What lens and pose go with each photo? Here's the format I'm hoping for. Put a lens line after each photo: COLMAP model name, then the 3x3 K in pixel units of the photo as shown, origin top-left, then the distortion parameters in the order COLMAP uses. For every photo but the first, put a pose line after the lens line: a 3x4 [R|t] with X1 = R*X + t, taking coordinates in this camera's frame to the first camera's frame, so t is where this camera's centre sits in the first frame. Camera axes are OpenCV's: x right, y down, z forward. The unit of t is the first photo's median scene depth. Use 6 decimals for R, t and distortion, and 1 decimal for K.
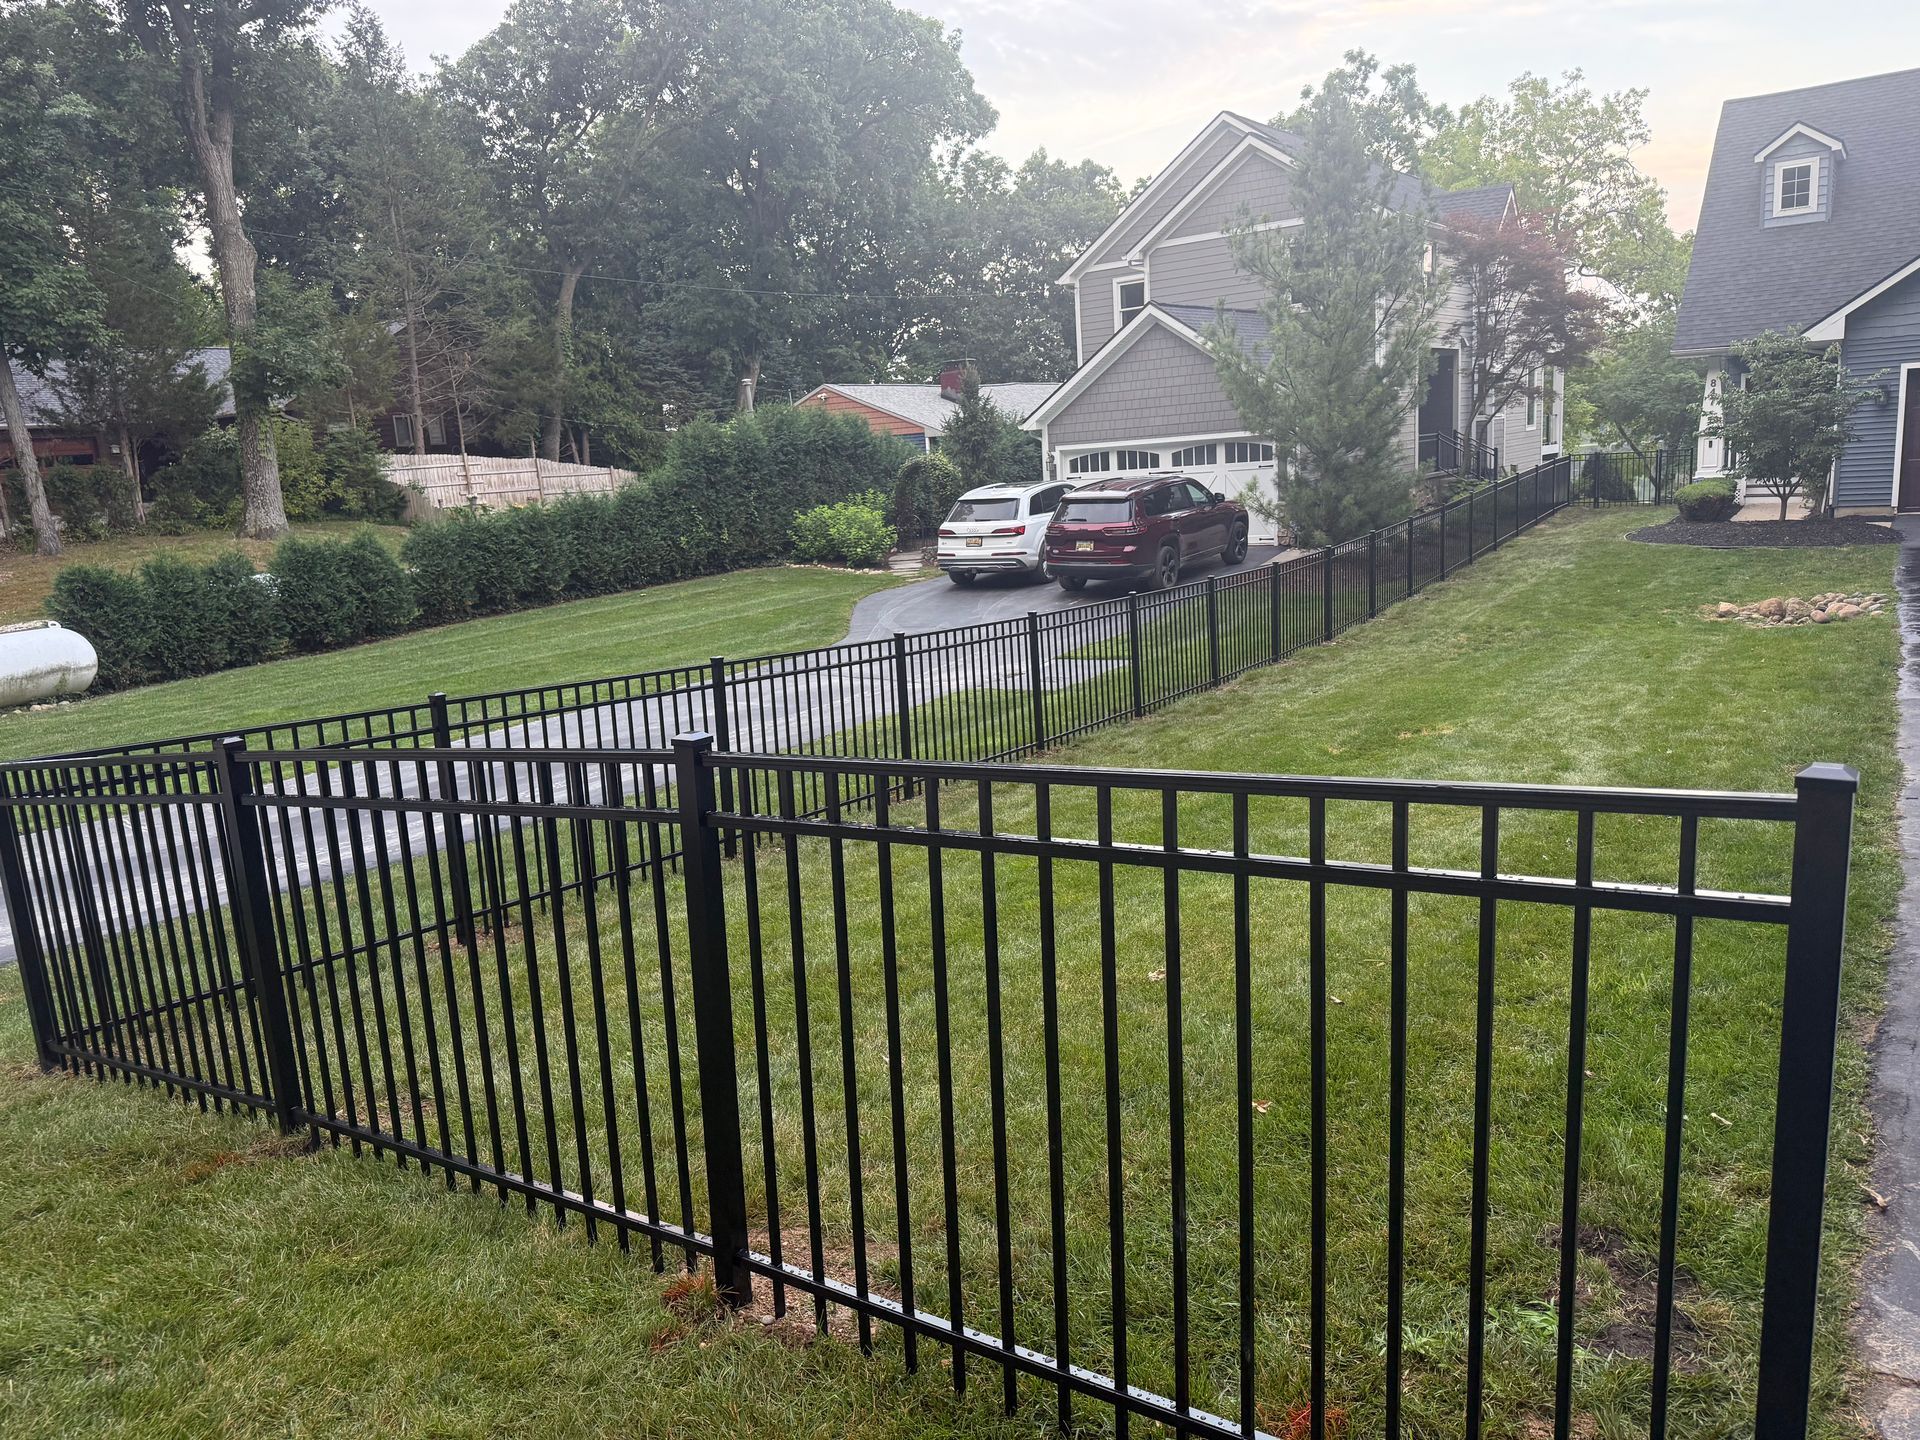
lens RADIAL K [[1334.4, 0, 956.4], [0, 1334.4, 766.8], [0, 0, 1]] dist [0.055702, -0.039426]
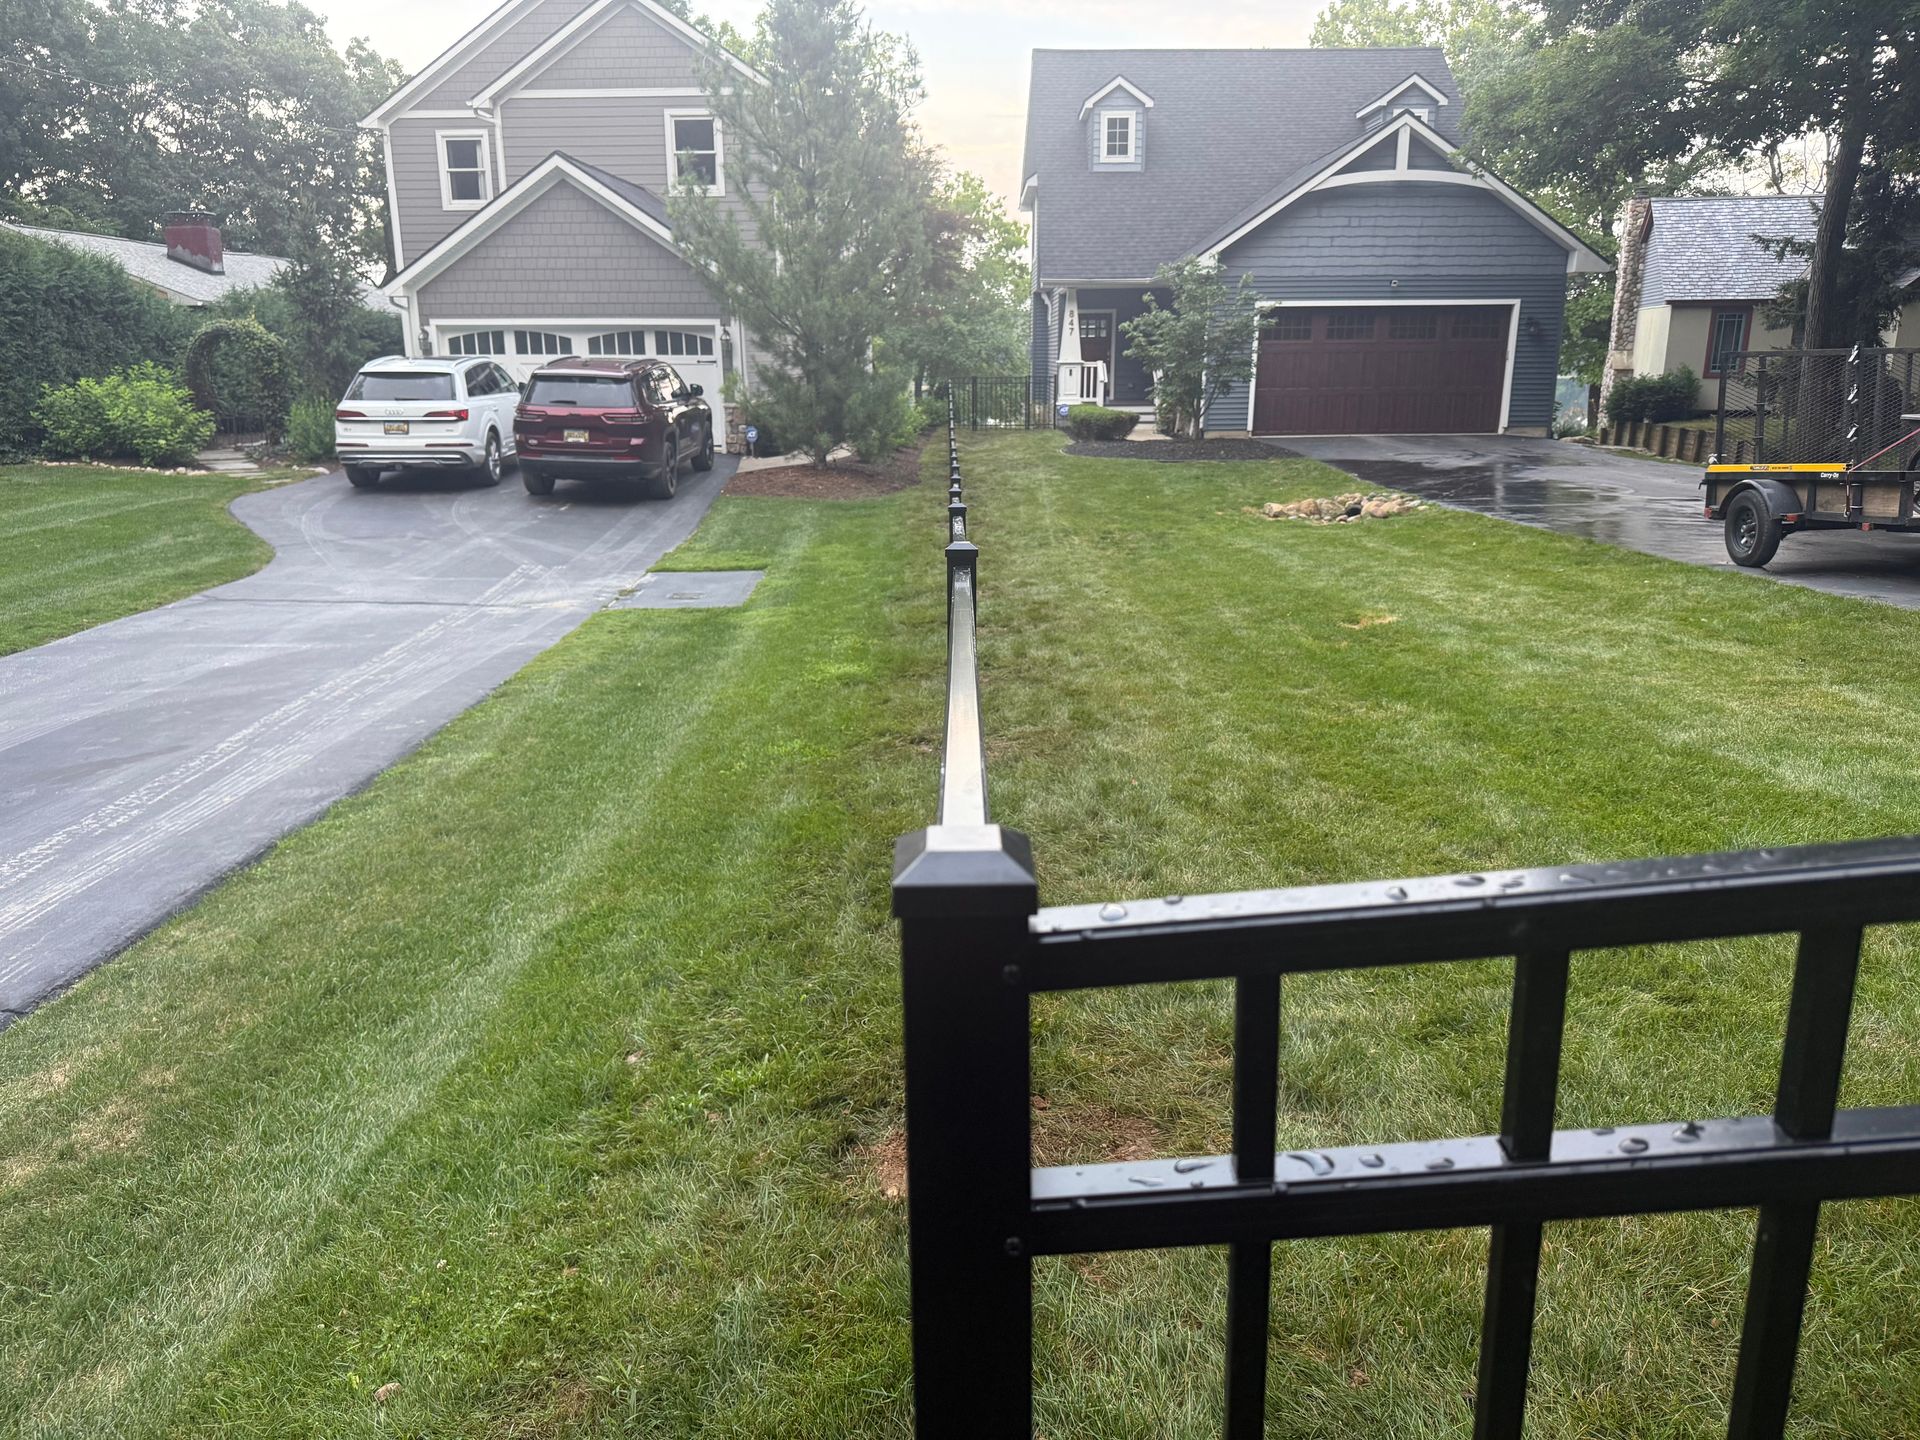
lens RADIAL K [[1389.8, 0, 960.0], [0, 1389.8, 720.0], [0, 0, 1]] dist [0.046513, -0.057622]
pose [[0.840199, -0.077728, 0.536678, -0.125574], [0.075452, 0.996804, 0.026245, -0.001453], [-0.537003, 0.018442, 0.843379, 0.138628]]
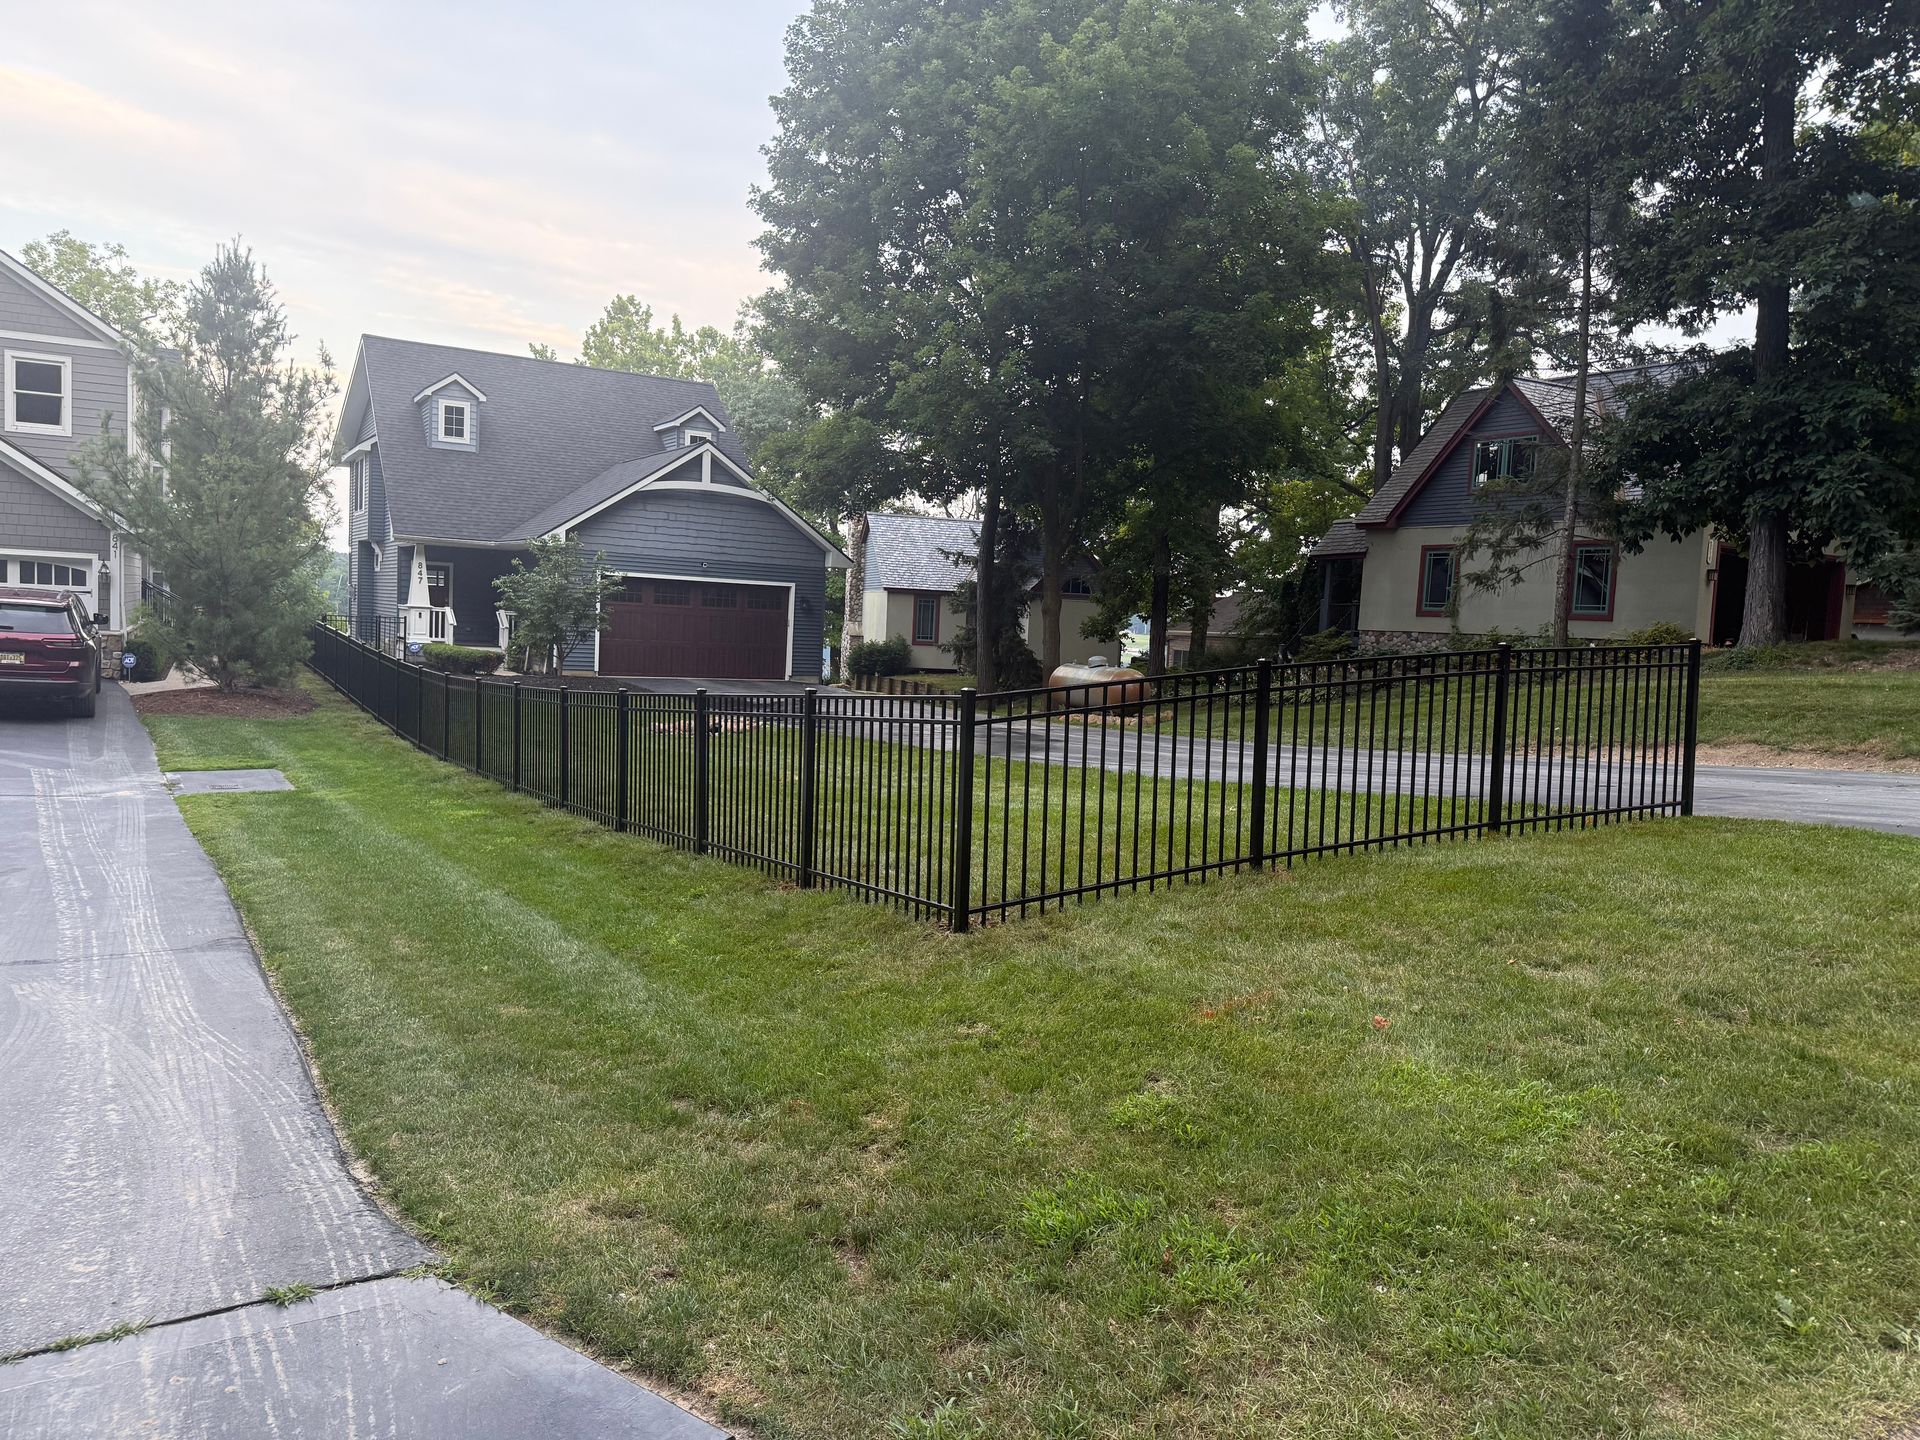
lens RADIAL K [[1389.8, 0, 960.0], [0, 1389.8, 720.0], [0, 0, 1]] dist [0.046513, -0.057622]
pose [[0.454567, 0.023977, 0.890390, -0.323395], [0.127647, 0.987566, -0.091760, 0.026178], [-0.881519, 0.155367, 0.445855, 0.053654]]
